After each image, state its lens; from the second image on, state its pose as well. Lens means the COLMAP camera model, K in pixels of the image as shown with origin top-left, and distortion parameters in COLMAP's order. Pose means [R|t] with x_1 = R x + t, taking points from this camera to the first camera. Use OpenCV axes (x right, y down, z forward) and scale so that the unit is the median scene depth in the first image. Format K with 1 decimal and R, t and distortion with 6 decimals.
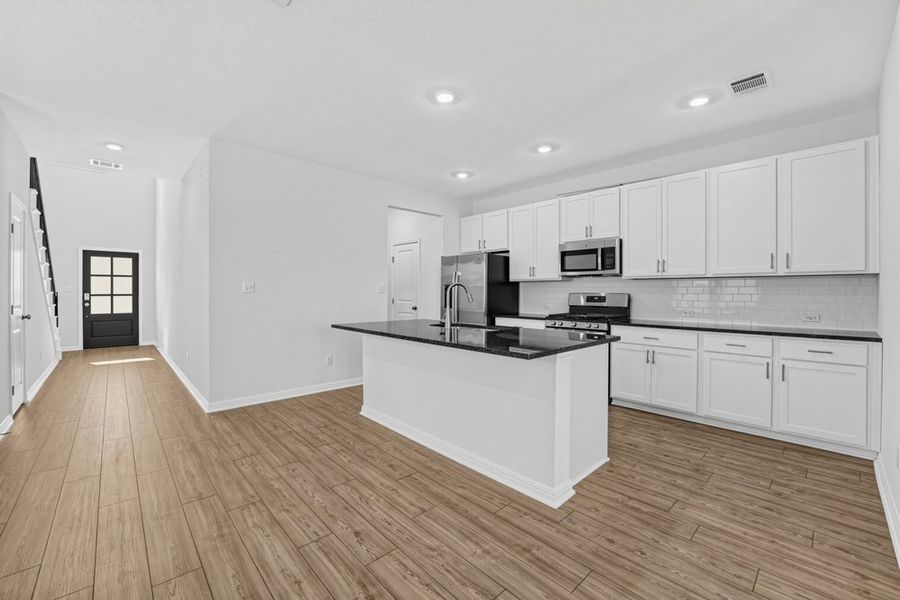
lens RADIAL K [[368.8, 0, 445.3], [0, 368.8, 294.5], [0, 0, 1]] dist [-0.021411, -0.000574]
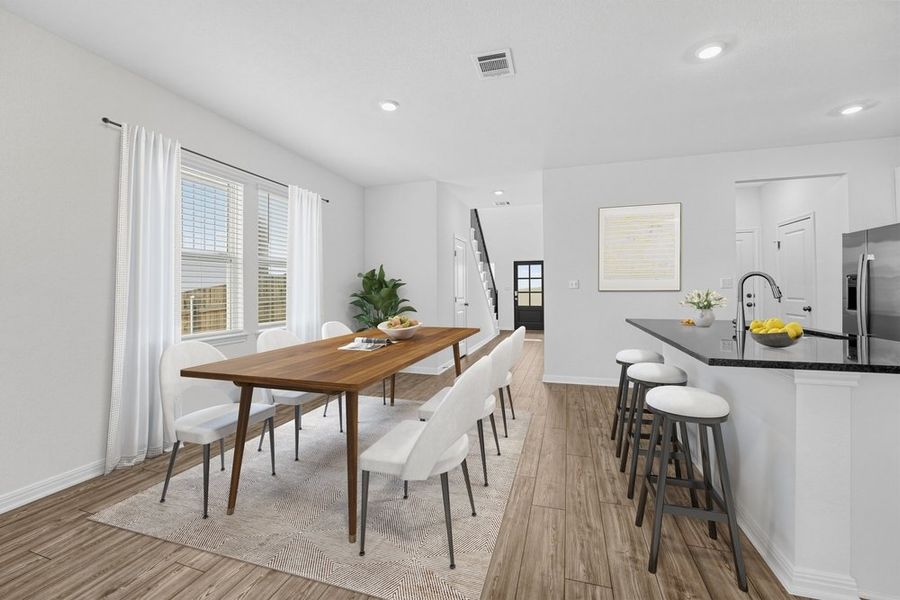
lens RADIAL K [[368.8, 0, 444.4], [0, 368.8, 293.4], [0, 0, 1]] dist [-0.021411, -0.000574]
pose [[0.490180, 0.001271, -0.871620, 0.203282], [-0.001137, 0.999999, 0.000819, 0.007026], [0.871621, 0.000589, 0.490181, 0.035893]]
